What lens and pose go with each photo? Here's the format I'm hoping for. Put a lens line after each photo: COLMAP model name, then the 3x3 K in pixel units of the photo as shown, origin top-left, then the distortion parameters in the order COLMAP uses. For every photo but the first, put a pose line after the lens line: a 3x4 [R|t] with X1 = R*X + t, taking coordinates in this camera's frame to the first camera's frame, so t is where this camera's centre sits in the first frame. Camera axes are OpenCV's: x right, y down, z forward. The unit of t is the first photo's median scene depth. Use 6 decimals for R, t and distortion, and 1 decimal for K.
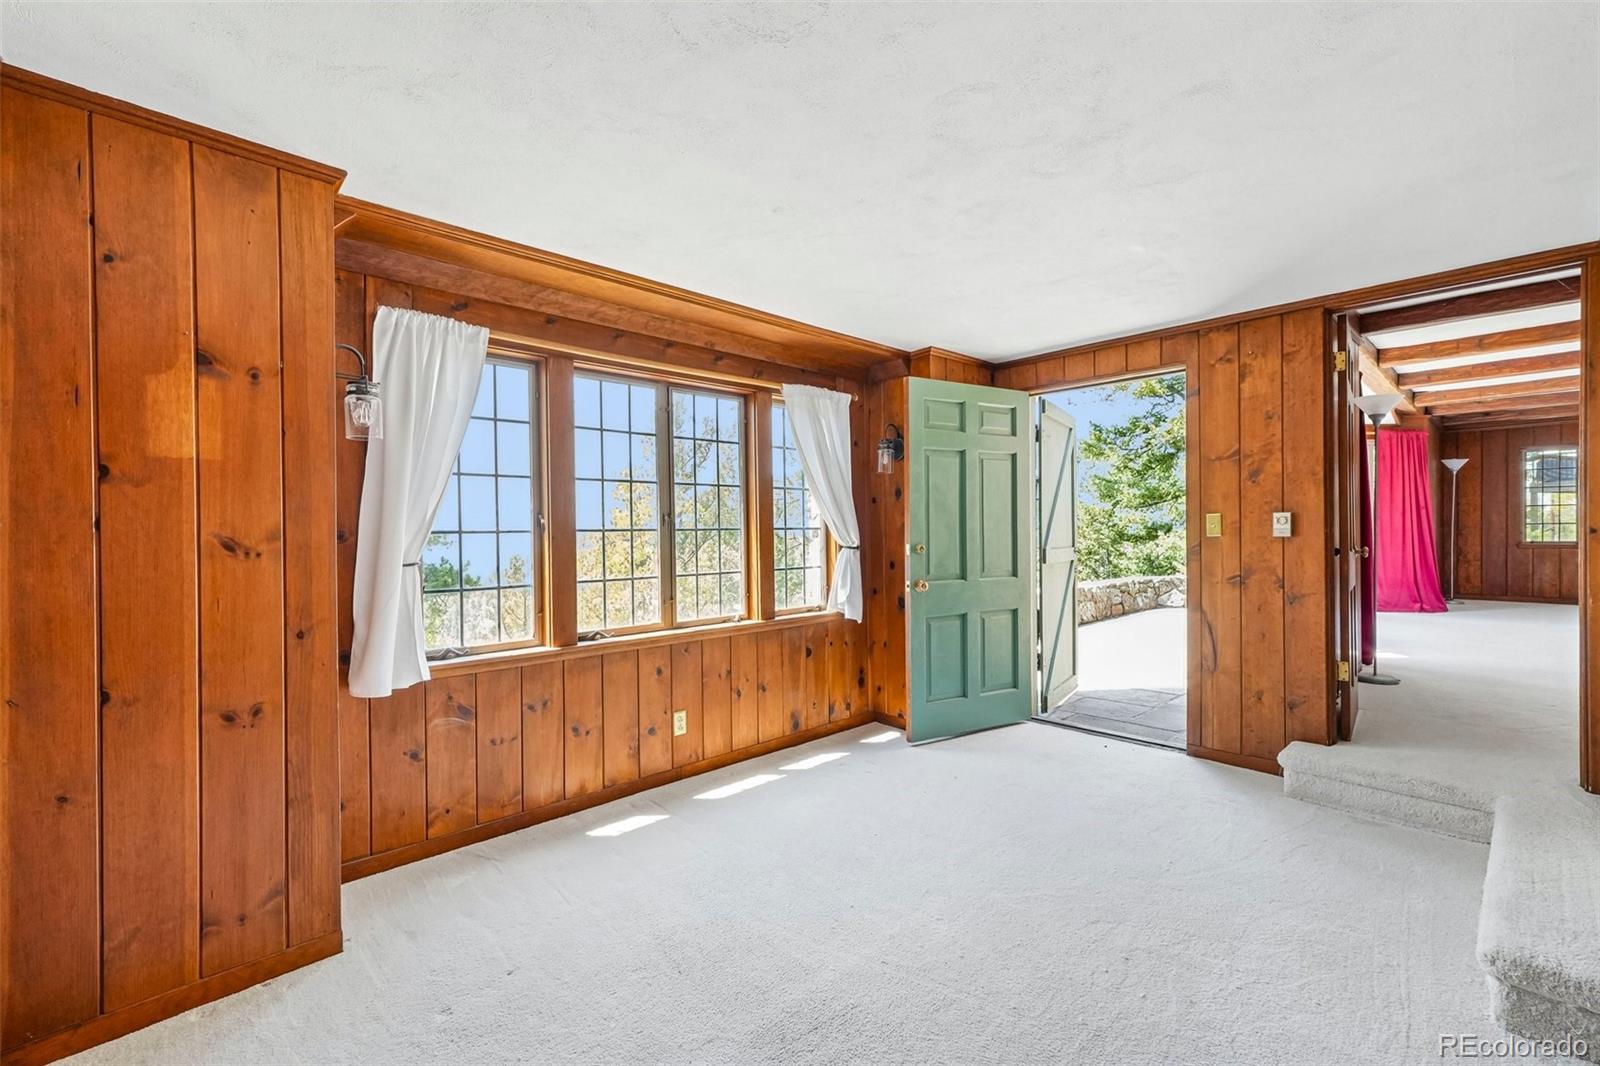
lens RADIAL K [[713.7, 0, 776.5], [0, 713.7, 532.4], [0, 0, 1]] dist [0.000225, 0.000296]
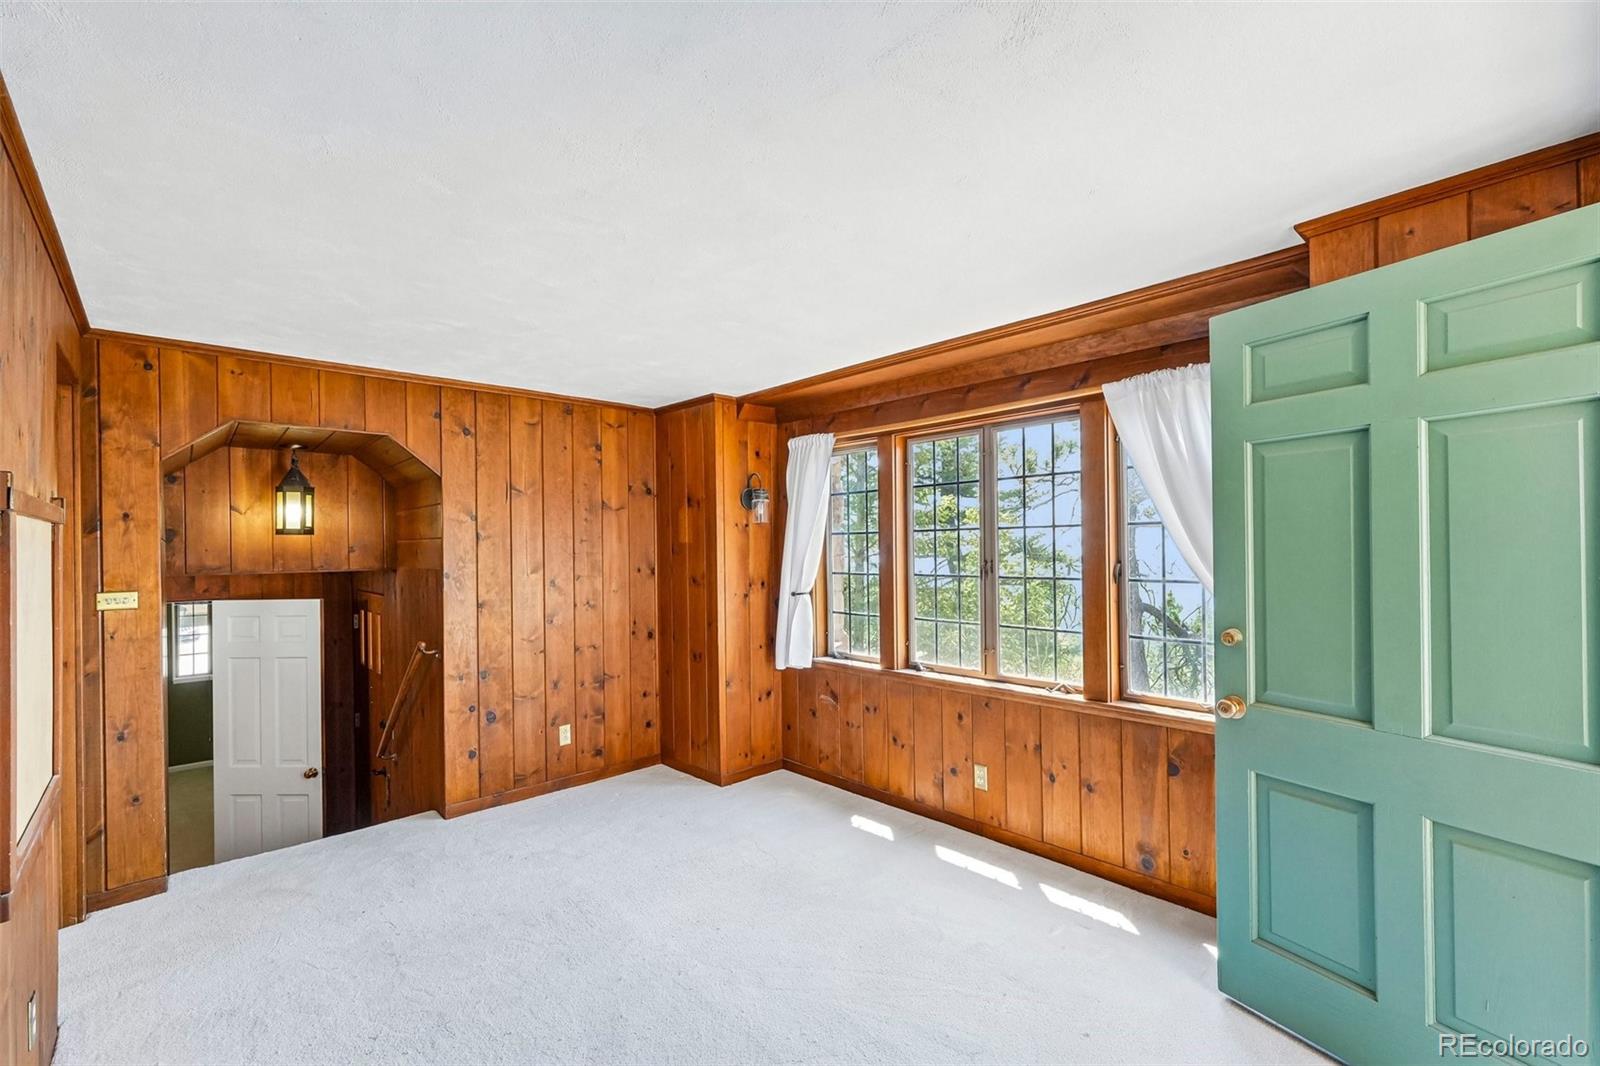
lens RADIAL K [[681.9, 0, 804.5], [0, 681.9, 536.8], [0, 0, 1]] dist [-0.003123, 0.000129]
pose [[-0.001939, 0.000103, -0.999998, 0.818712], [0.018897, 0.999821, 0.000066, -0.066541], [0.999820, -0.018897, -0.001941, 0.795912]]
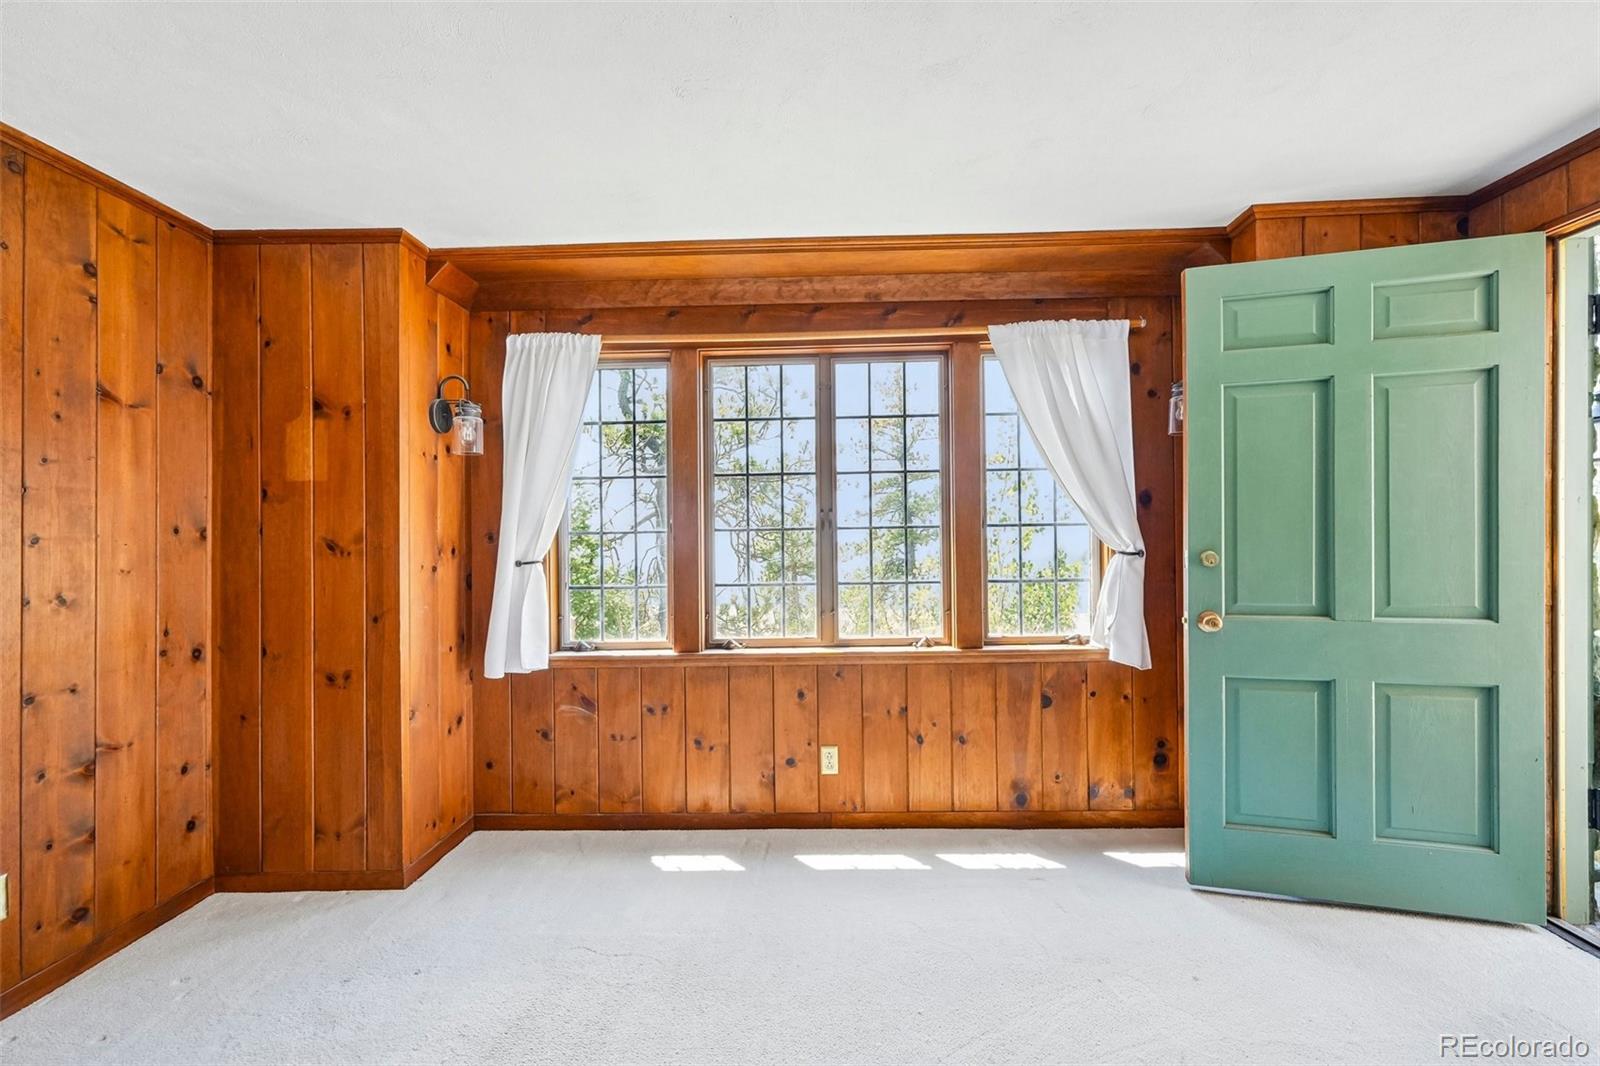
lens RADIAL K [[690.5, 0, 782.7], [0, 690.5, 528.8], [0, 0, 1]] dist [-0.010433, 0.010498]
pose [[0.705669, -0.001583, -0.708540, 0.411640], [0.006978, 0.999965, 0.004715, -0.007840], [0.708507, -0.008271, 0.705655, 0.408987]]
